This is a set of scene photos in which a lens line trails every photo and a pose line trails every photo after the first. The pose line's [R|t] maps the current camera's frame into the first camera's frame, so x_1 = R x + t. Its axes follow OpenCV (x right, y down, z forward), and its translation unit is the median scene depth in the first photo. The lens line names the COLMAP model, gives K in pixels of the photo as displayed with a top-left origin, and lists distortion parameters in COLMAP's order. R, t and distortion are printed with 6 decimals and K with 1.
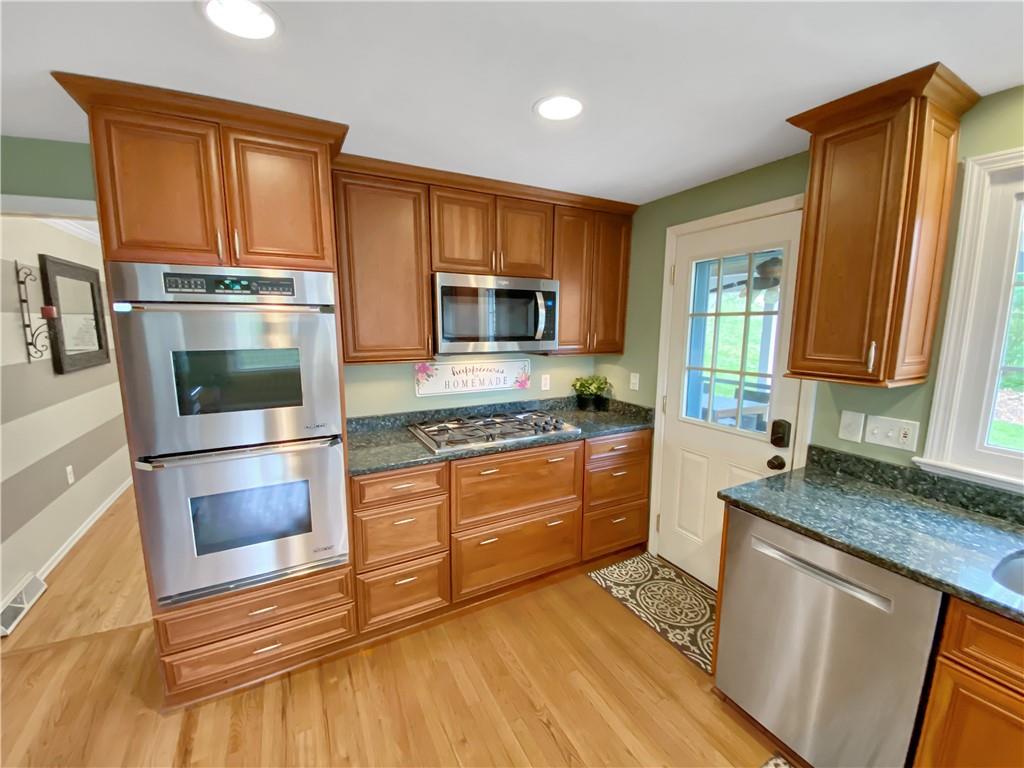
lens RADIAL K [[415.9, 0, 511.3], [0, 415.9, 385.0], [0, 0, 1]] dist [0.031835, -0.025066]
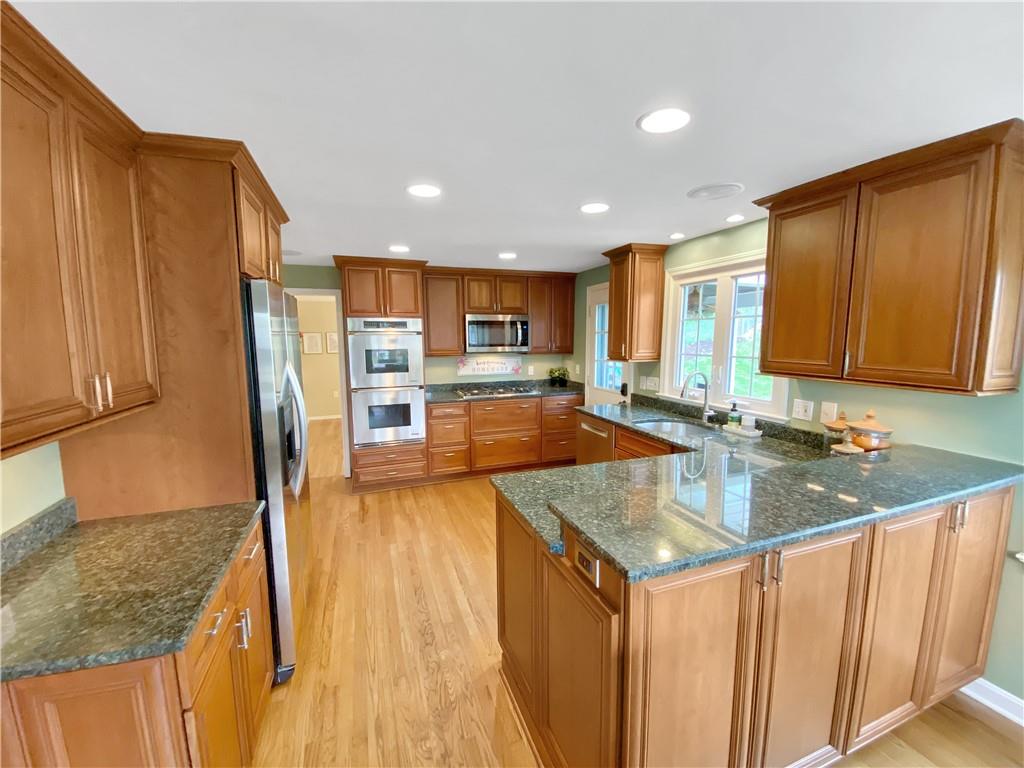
lens RADIAL K [[415.9, 0, 511.3], [0, 415.9, 385.0], [0, 0, 1]] dist [0.031835, -0.025066]
pose [[0.988731, 0.006184, -0.149576, 0.356759], [-0.010363, 0.999577, -0.027177, 0.140453], [0.149345, 0.028421, 0.988377, -1.018624]]
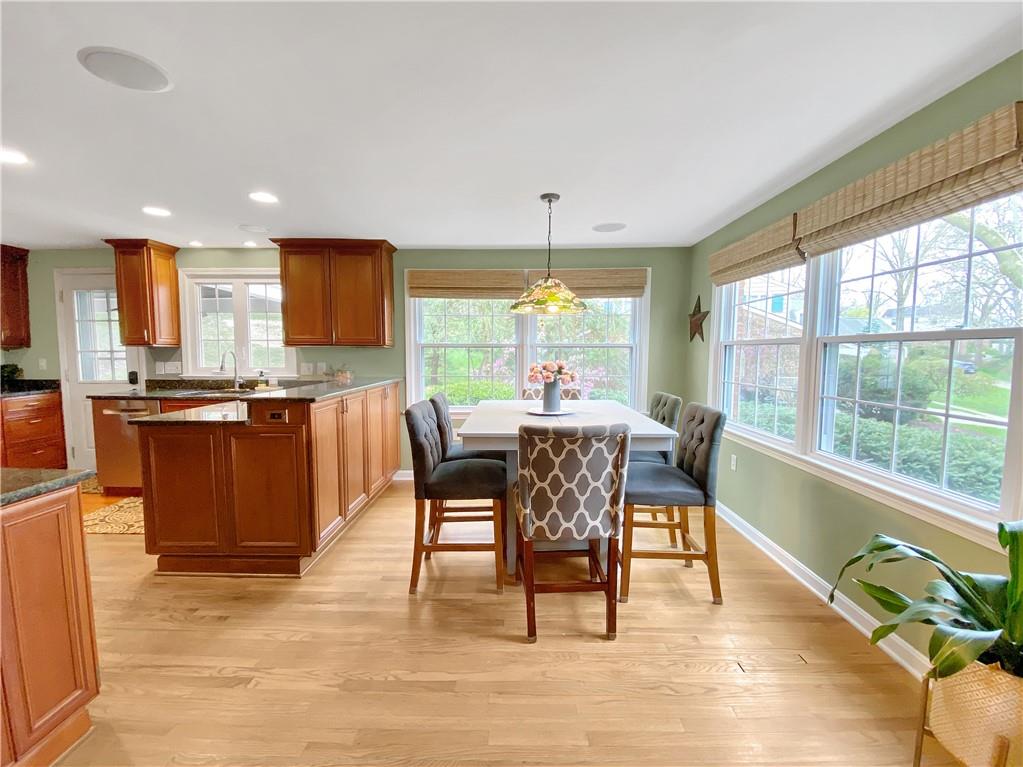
lens RADIAL K [[415.5, 0, 510.8], [0, 415.5, 384.5], [0, 0, 1]] dist [0.031835, -0.025066]
pose [[0.492756, -0.081387, 0.866353, -0.225933], [0.129541, 0.991383, 0.019454, 0.320706], [-0.860471, 0.102642, 0.499053, -1.516363]]
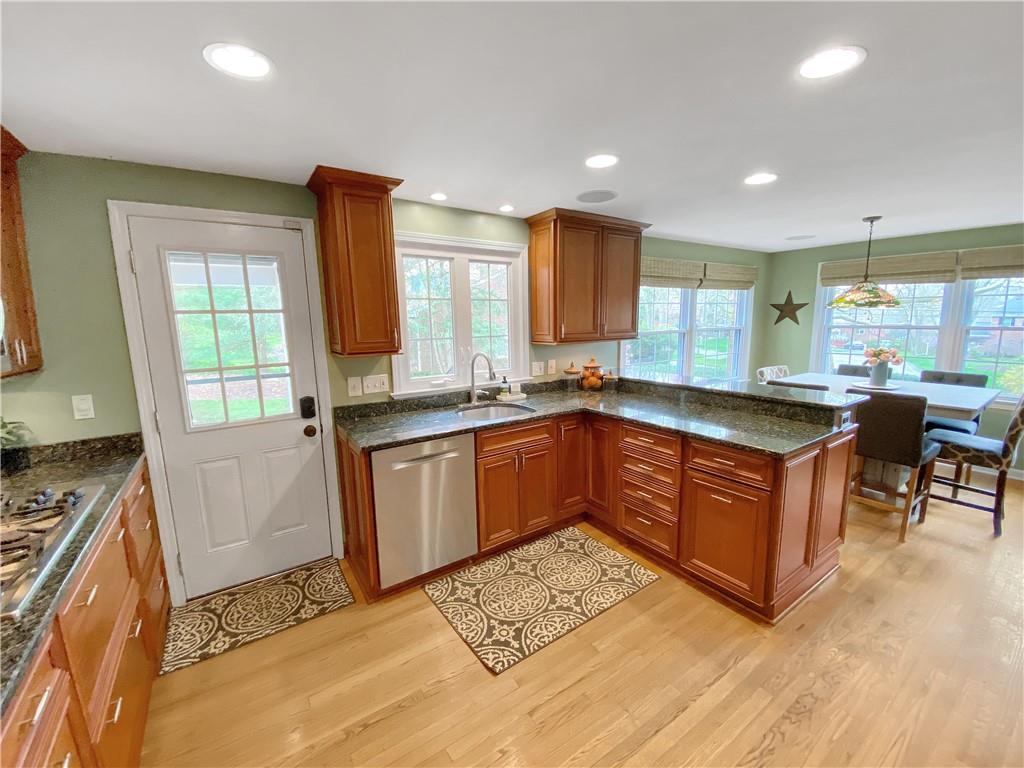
lens RADIAL K [[415.9, 0, 511.3], [0, 415.9, 385.0], [0, 0, 1]] dist [0.031835, -0.025066]
pose [[-0.098590, -0.159021, 0.982340, -0.581361], [0.164458, 0.970972, 0.173686, -0.061428], [-0.981445, 0.178677, -0.069576, 0.435901]]
